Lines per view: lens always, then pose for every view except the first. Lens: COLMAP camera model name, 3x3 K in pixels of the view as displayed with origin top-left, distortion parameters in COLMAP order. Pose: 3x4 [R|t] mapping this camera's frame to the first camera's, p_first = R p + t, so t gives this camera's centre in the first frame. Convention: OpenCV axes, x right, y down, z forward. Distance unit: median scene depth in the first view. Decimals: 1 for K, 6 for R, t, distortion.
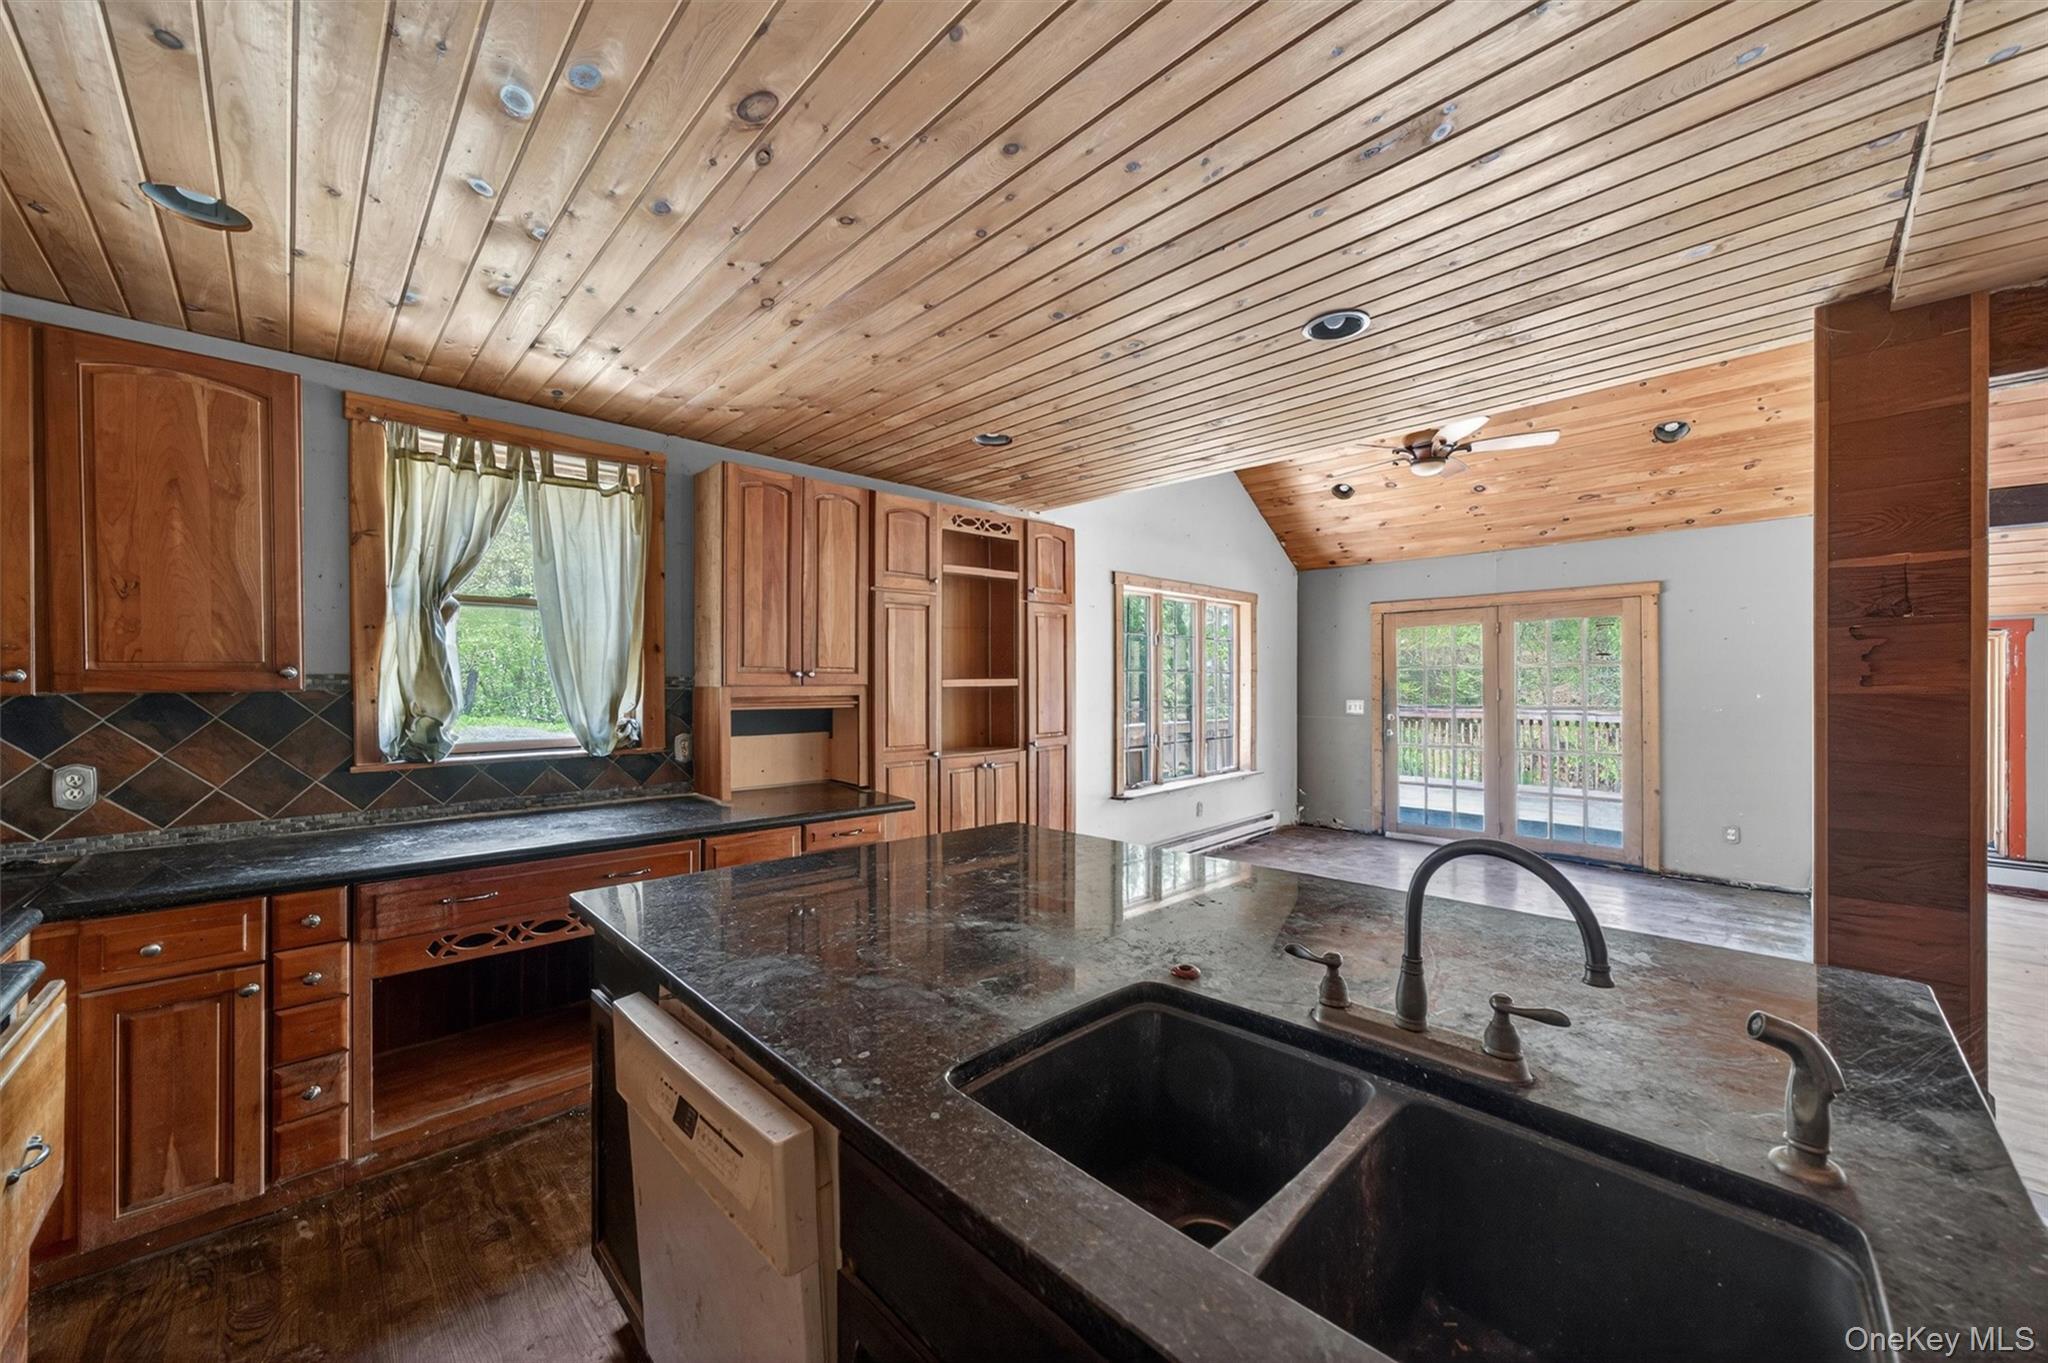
lens RADIAL K [[802.1, 0, 1024.0], [0, 802.1, 681.5], [0, 0, 1]] dist [0.000060, 0.000243]
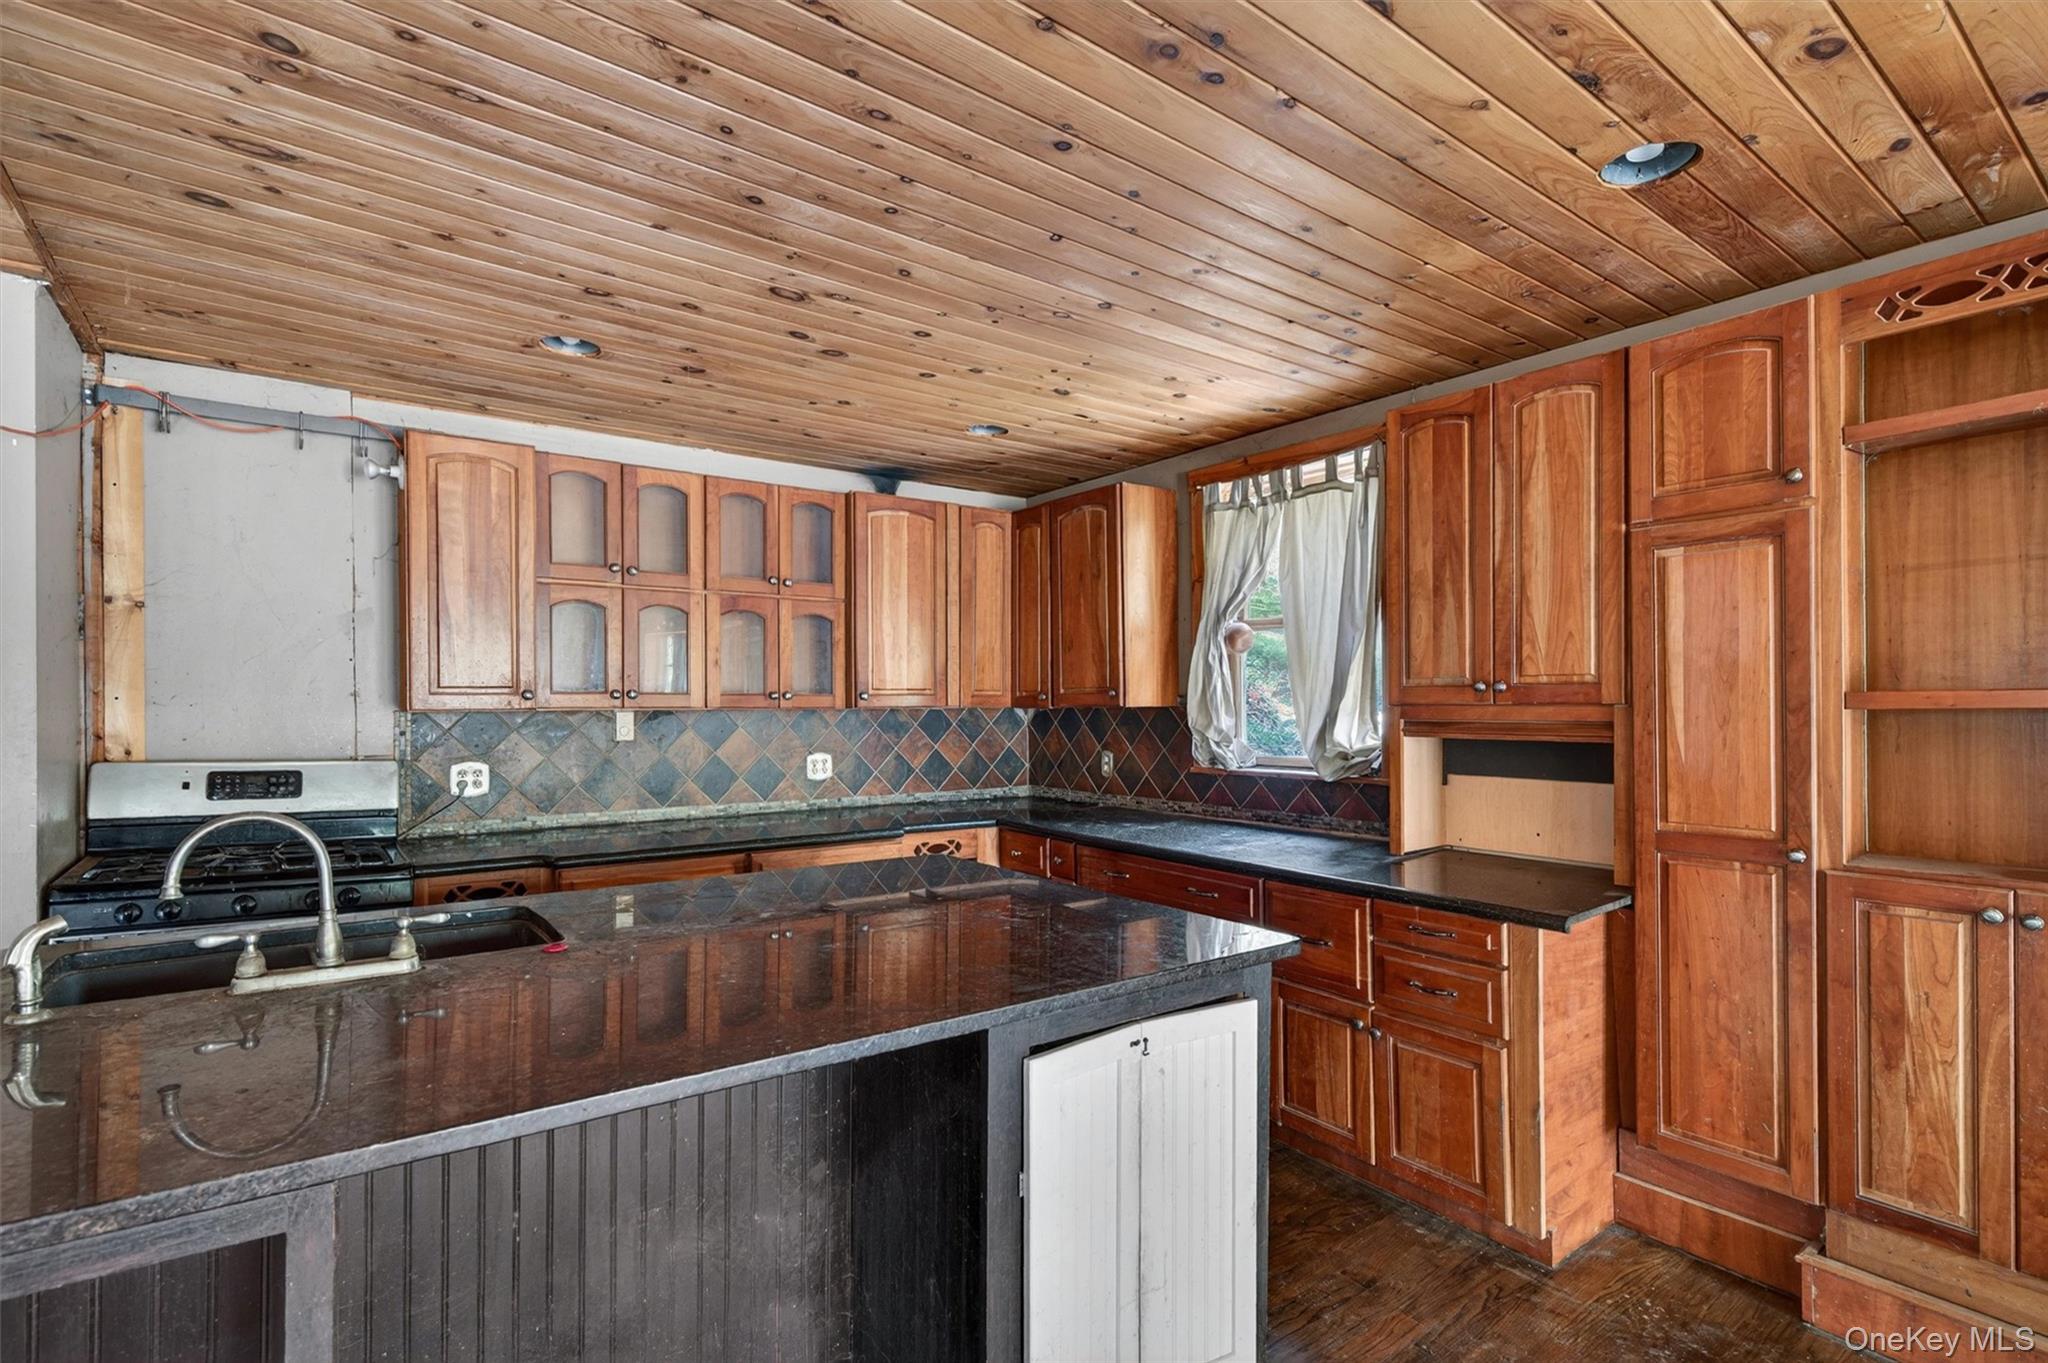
lens RADIAL K [[952.5, 0, 1024.4], [0, 952.5, 697.1], [0, 0, 1]] dist [0.000470, 0.000241]
pose [[-0.116931, -0.003367, -0.993134, 0.590258], [0.004043, 0.999984, -0.003866, 0.000453], [0.993132, -0.004467, -0.116916, 0.786742]]
